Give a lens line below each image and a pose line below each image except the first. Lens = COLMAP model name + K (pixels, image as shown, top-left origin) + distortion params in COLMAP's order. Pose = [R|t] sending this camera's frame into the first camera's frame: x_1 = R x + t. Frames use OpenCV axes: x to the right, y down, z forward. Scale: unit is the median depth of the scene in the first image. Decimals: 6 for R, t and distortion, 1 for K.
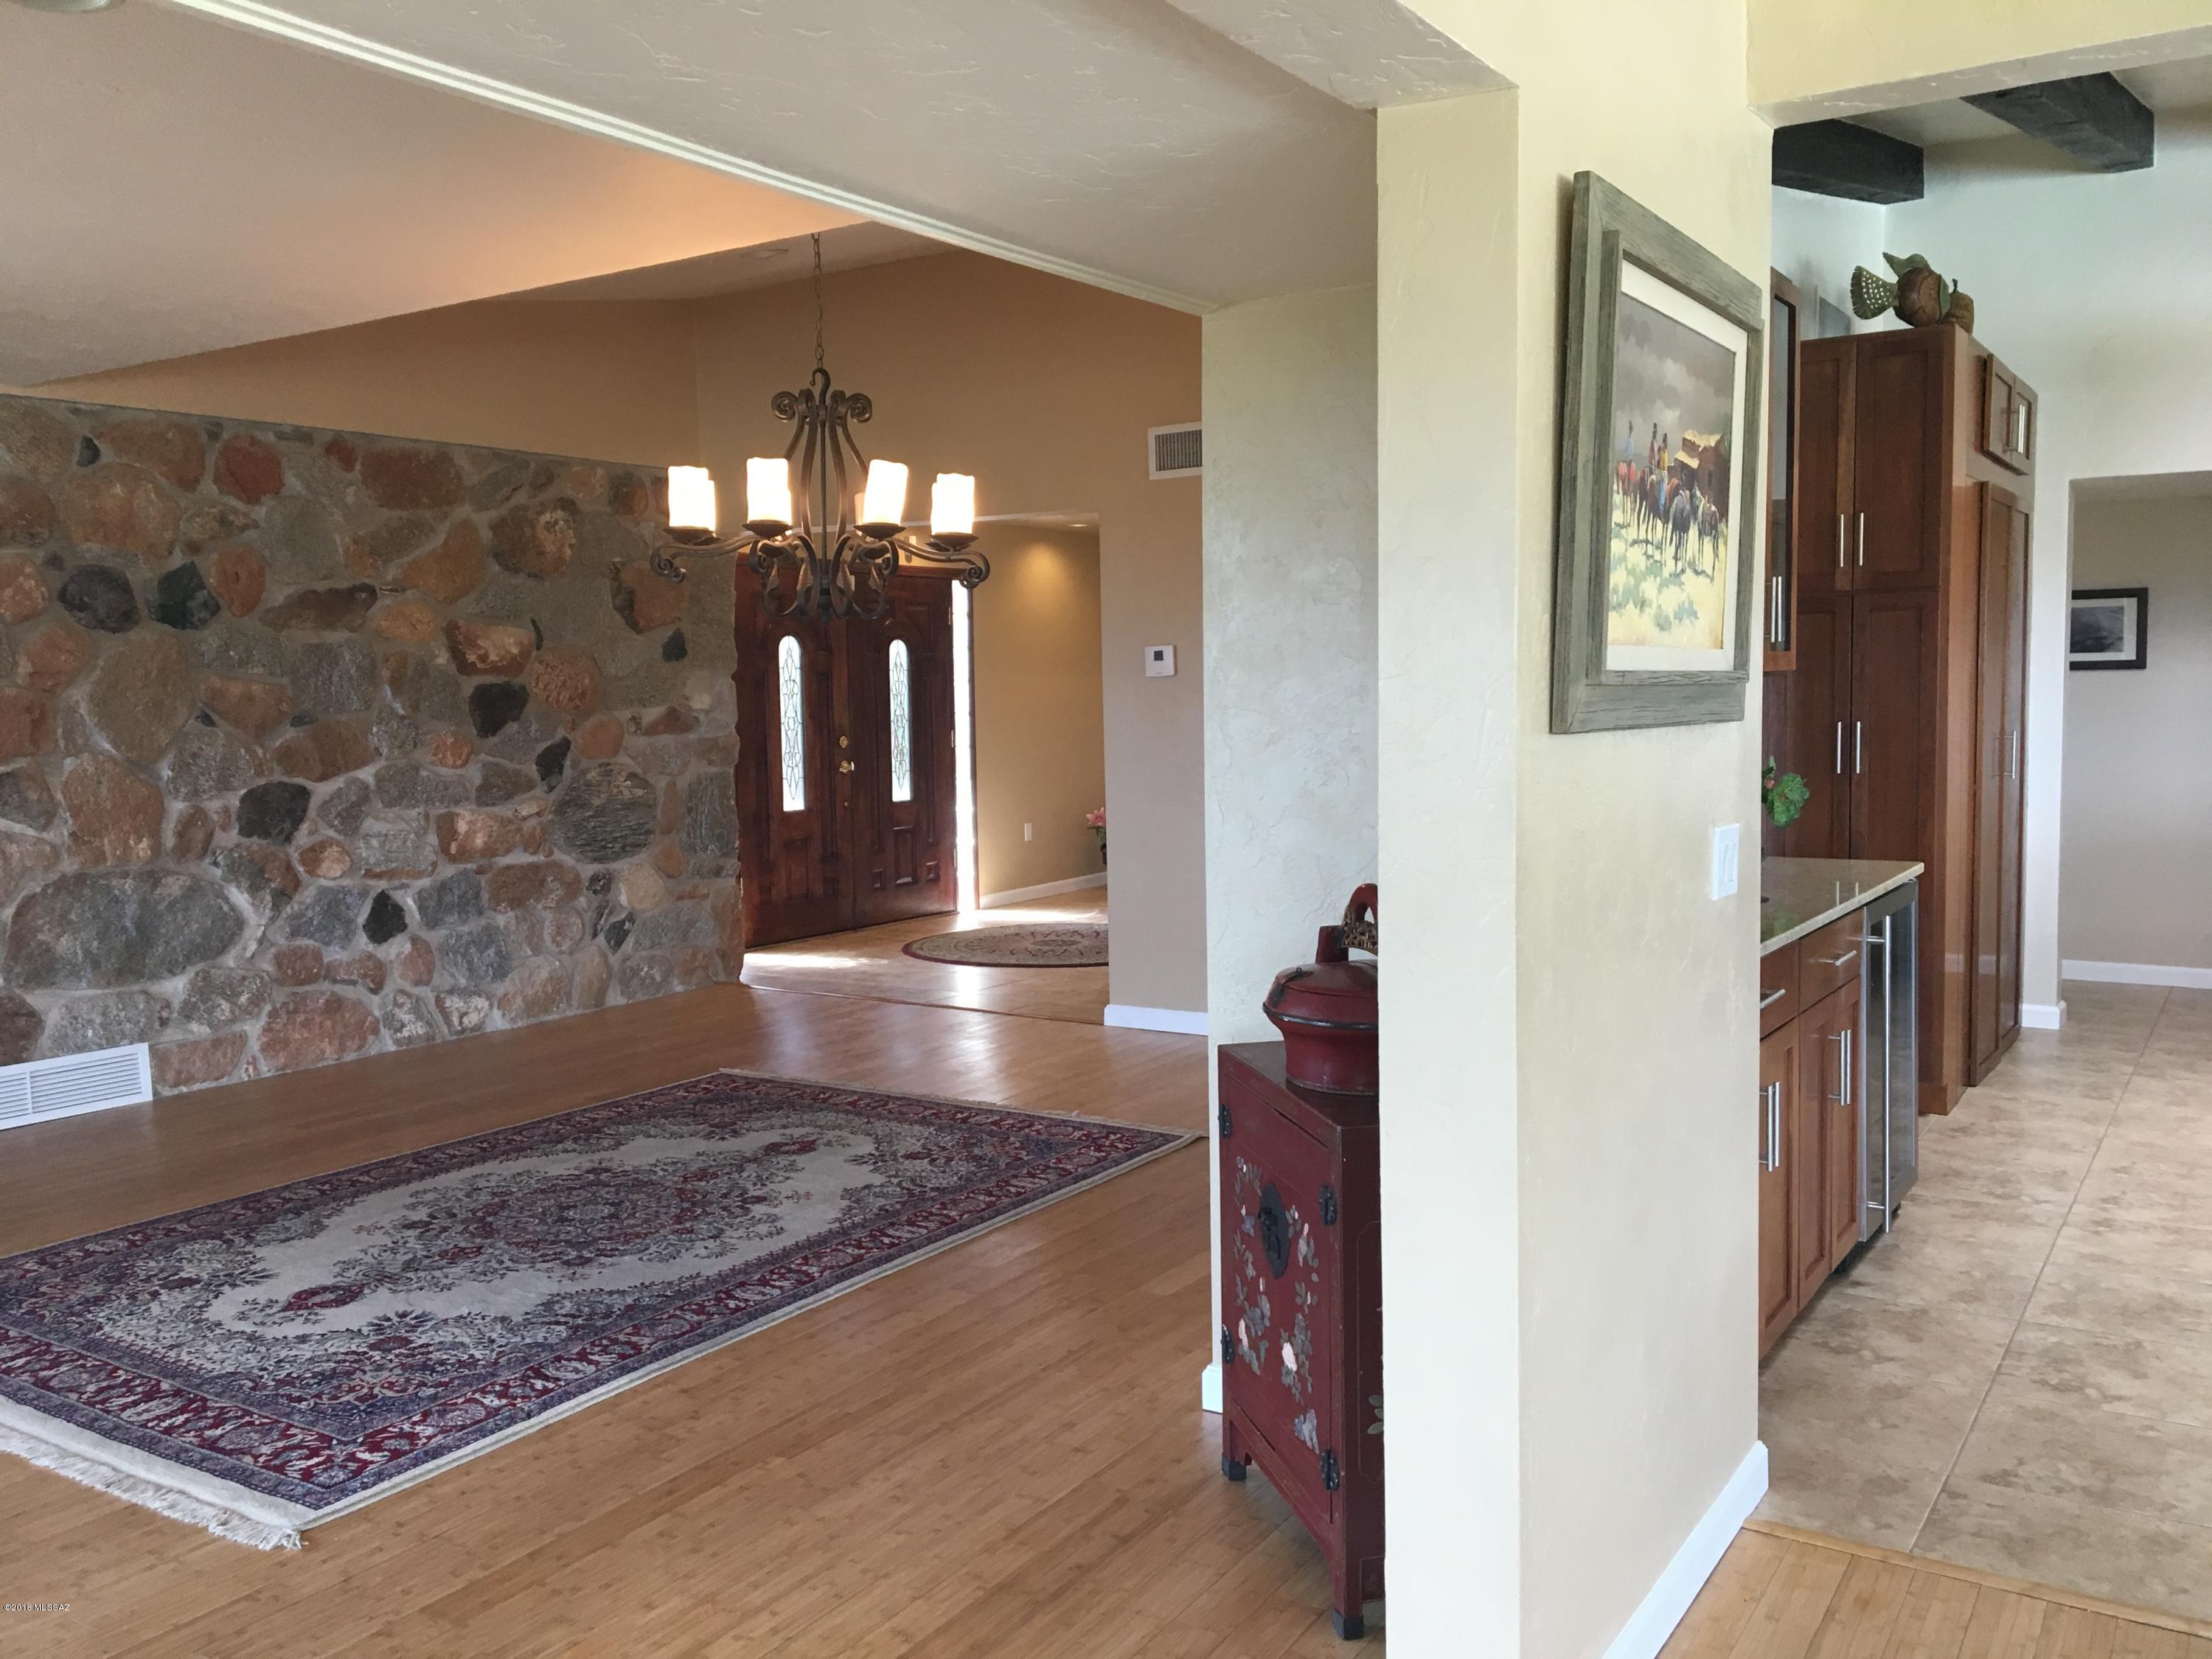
lens RADIAL K [[1856.9, 0, 1105.6], [0, 1856.9, 819.0], [0, 0, 1]] dist [0.081682, -0.115338]
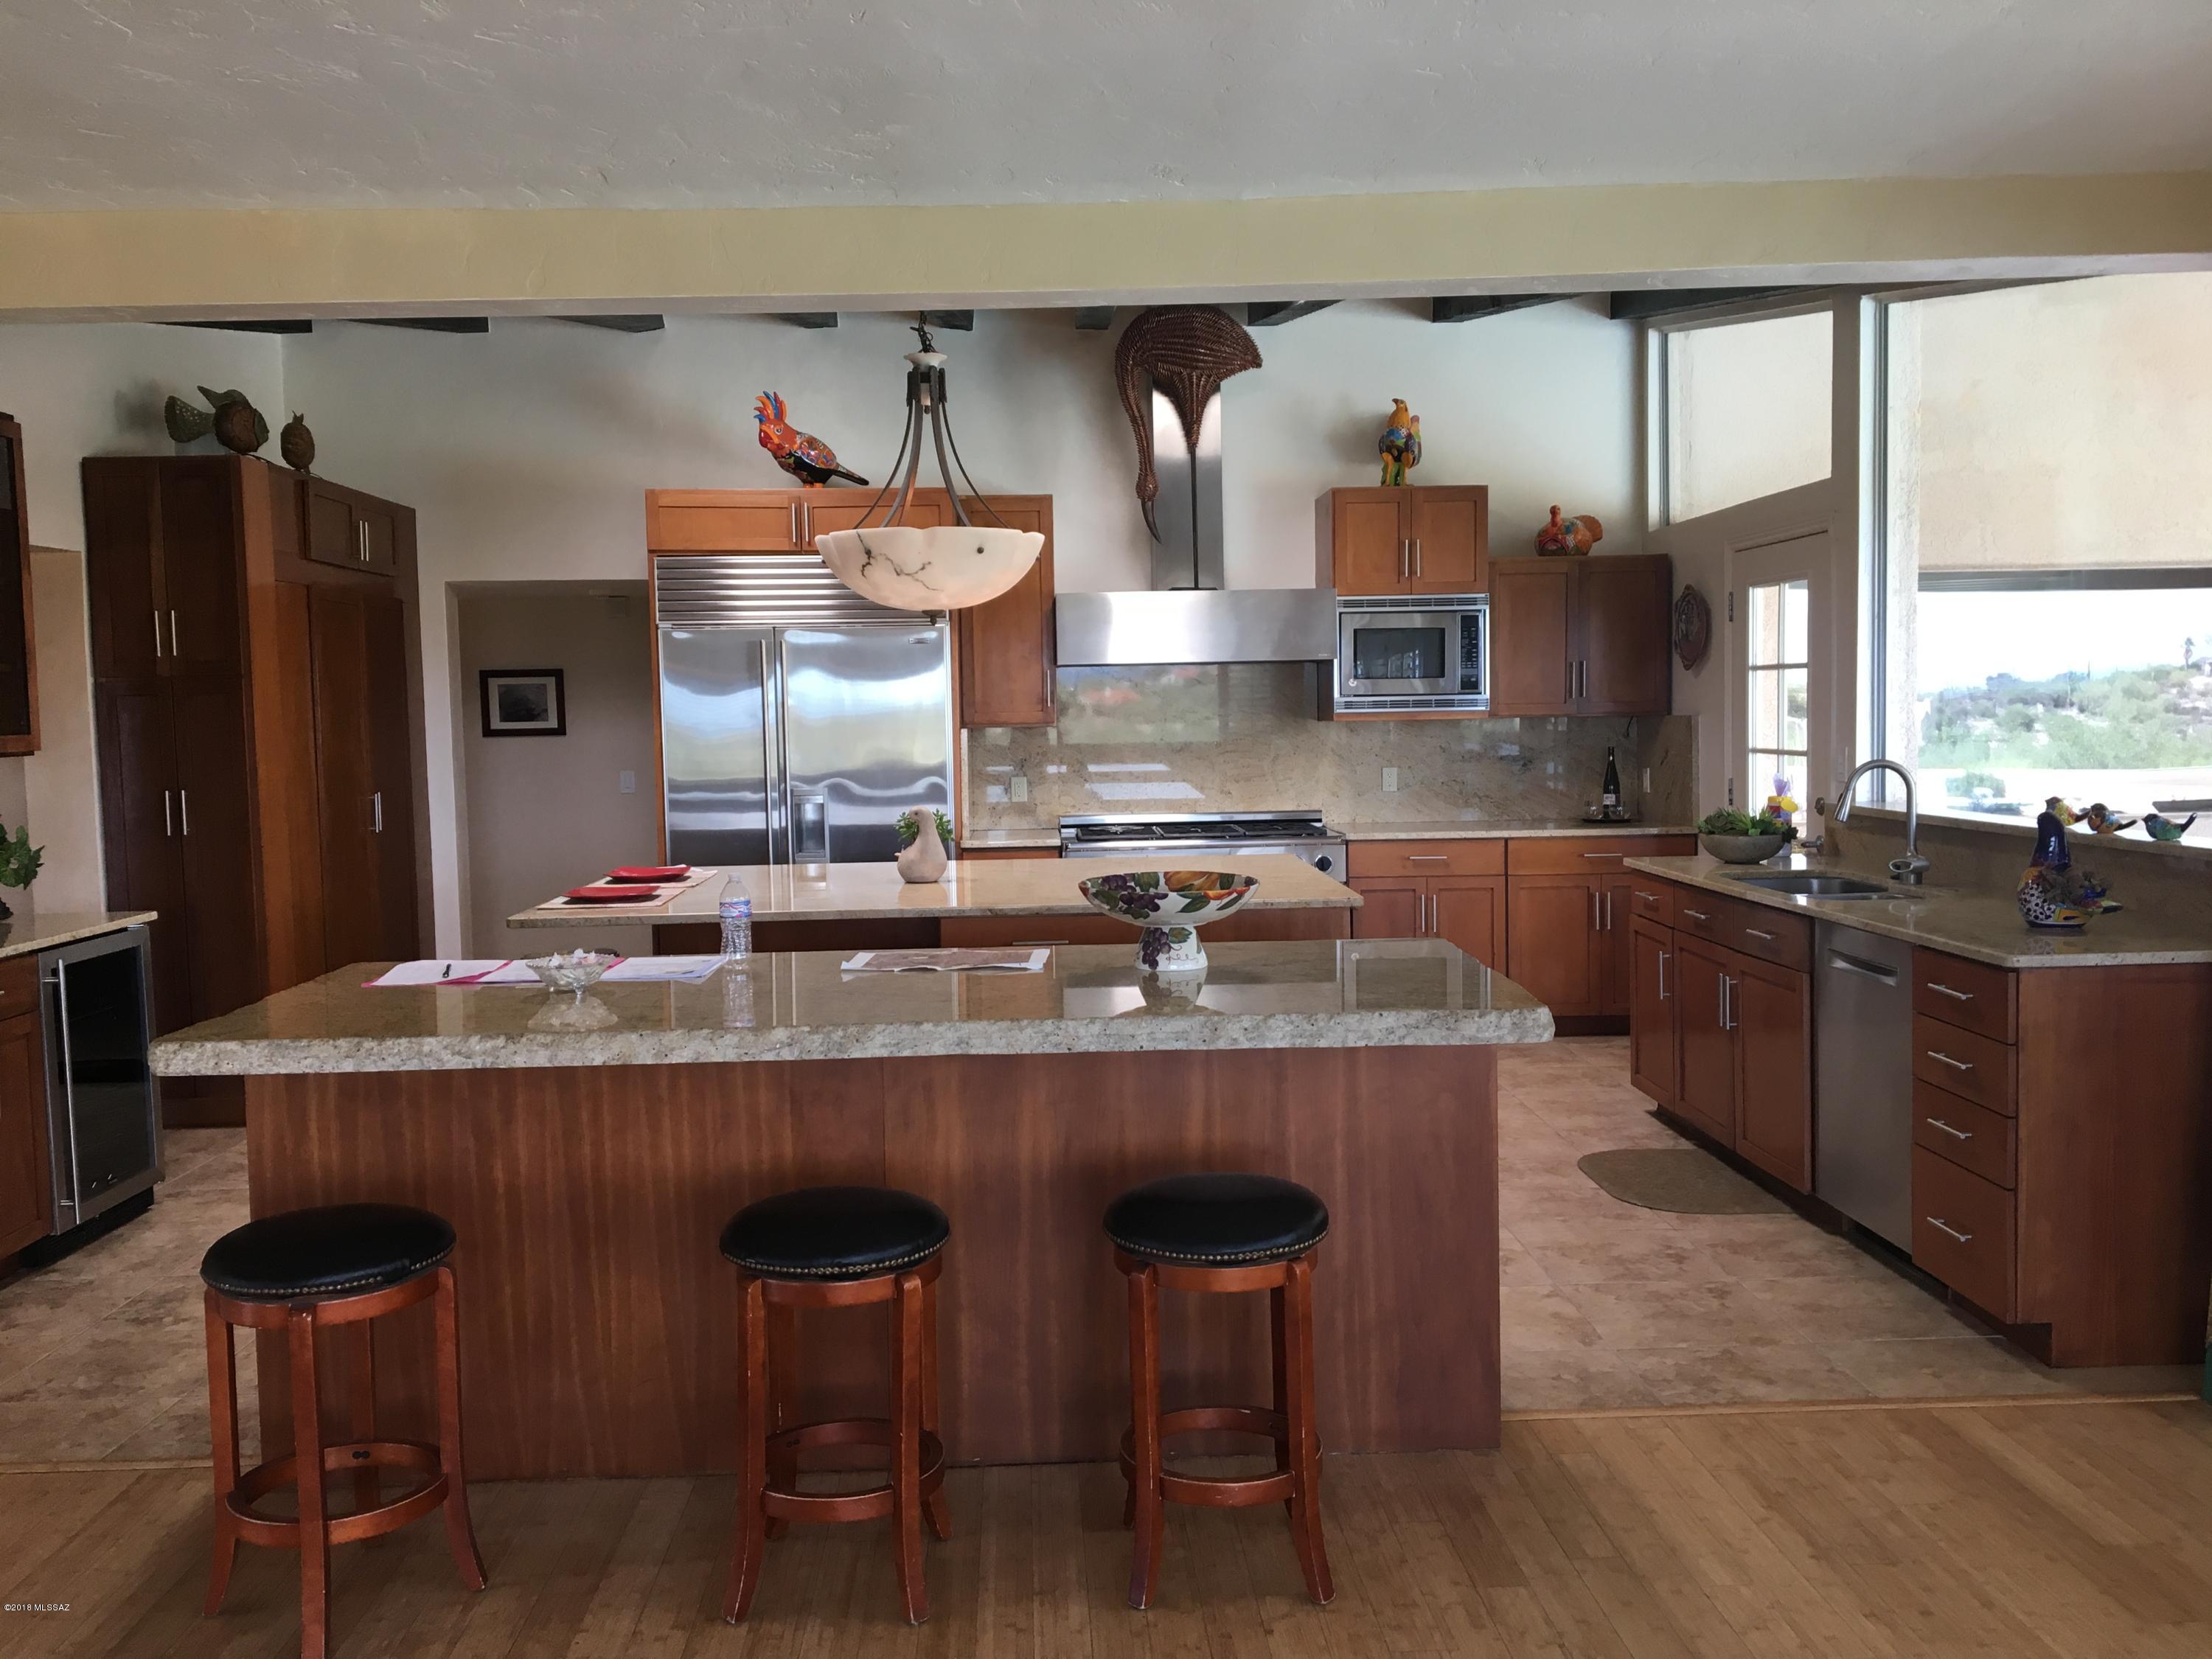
lens RADIAL K [[1856.9, 0, 1112.6], [0, 1856.9, 819.3], [0, 0, 1]] dist [0.081682, -0.115338]
pose [[0.819928, -0.034710, 0.571414, 0.180123], [0.048570, 0.998779, -0.009024, 0.003590], [-0.570403, 0.035152, 0.820613, -0.236289]]
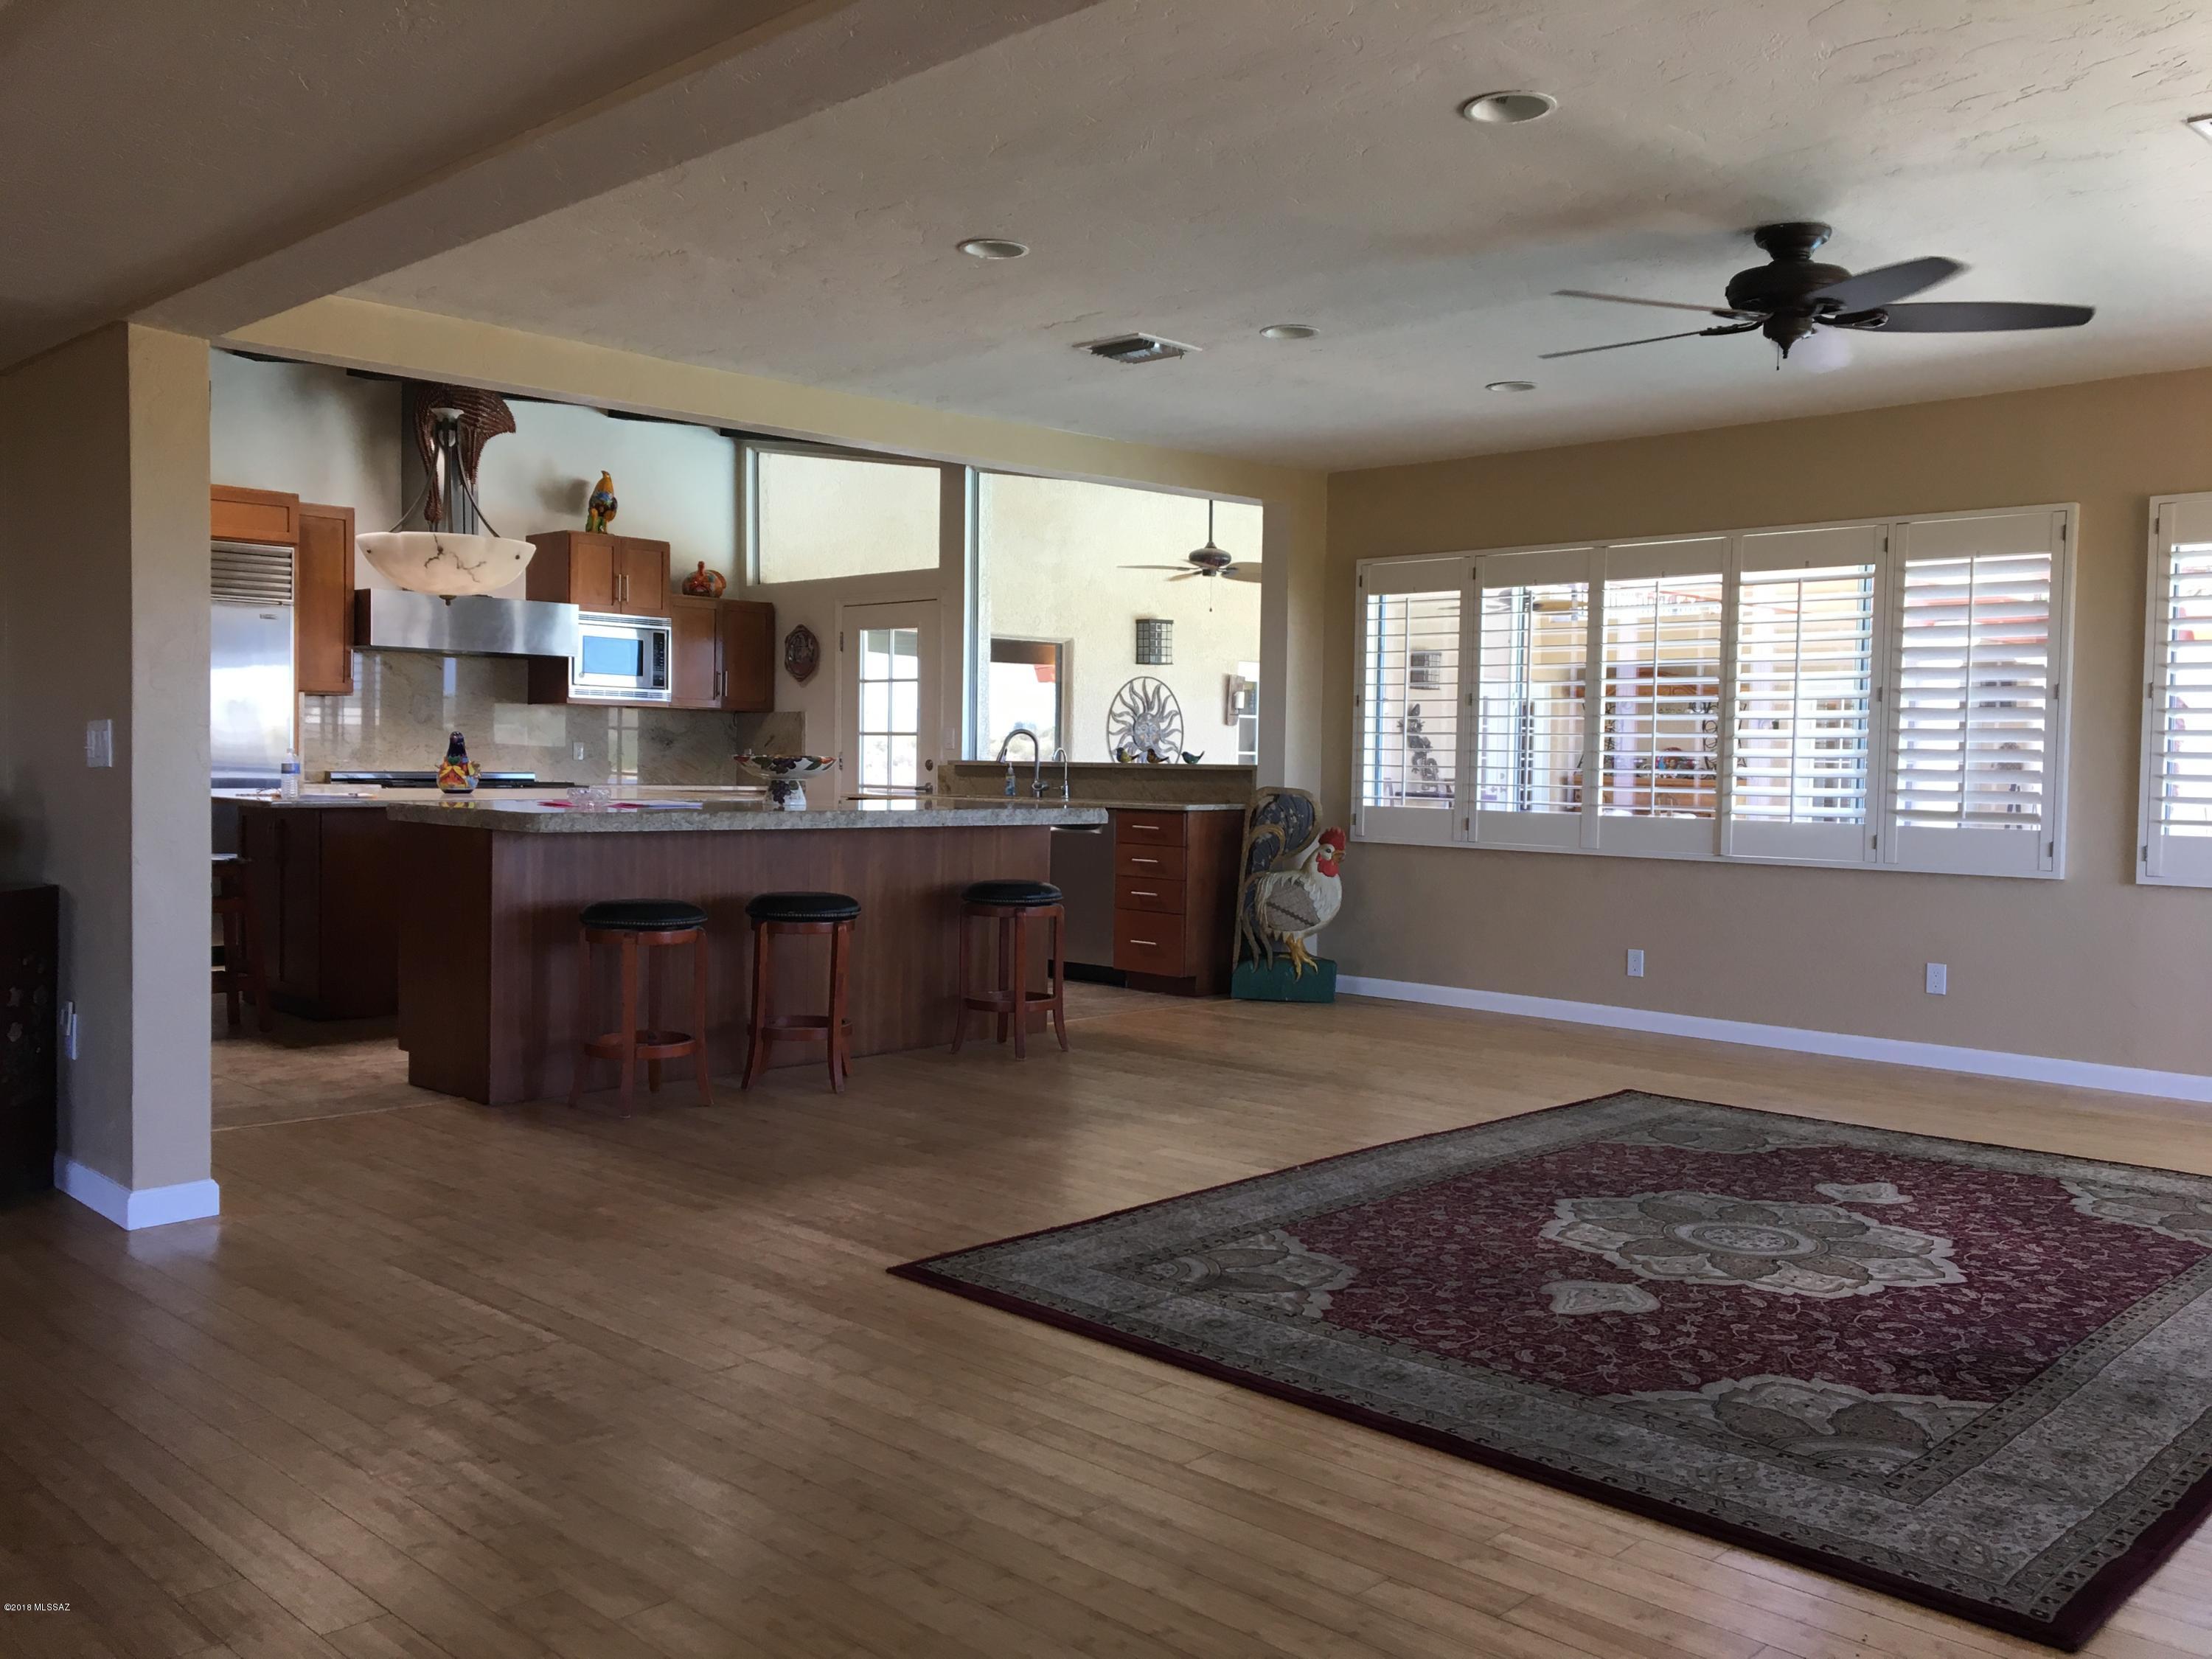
lens RADIAL K [[1856.9, 0, 1105.8], [0, 1856.9, 810.6], [0, 0, 1]] dist [0.081682, -0.115338]
pose [[0.197951, -0.008108, 0.980178, -0.518650], [0.053496, 0.998565, -0.002544, 0.059277], [-0.978751, 0.052939, 0.198101, -0.110472]]
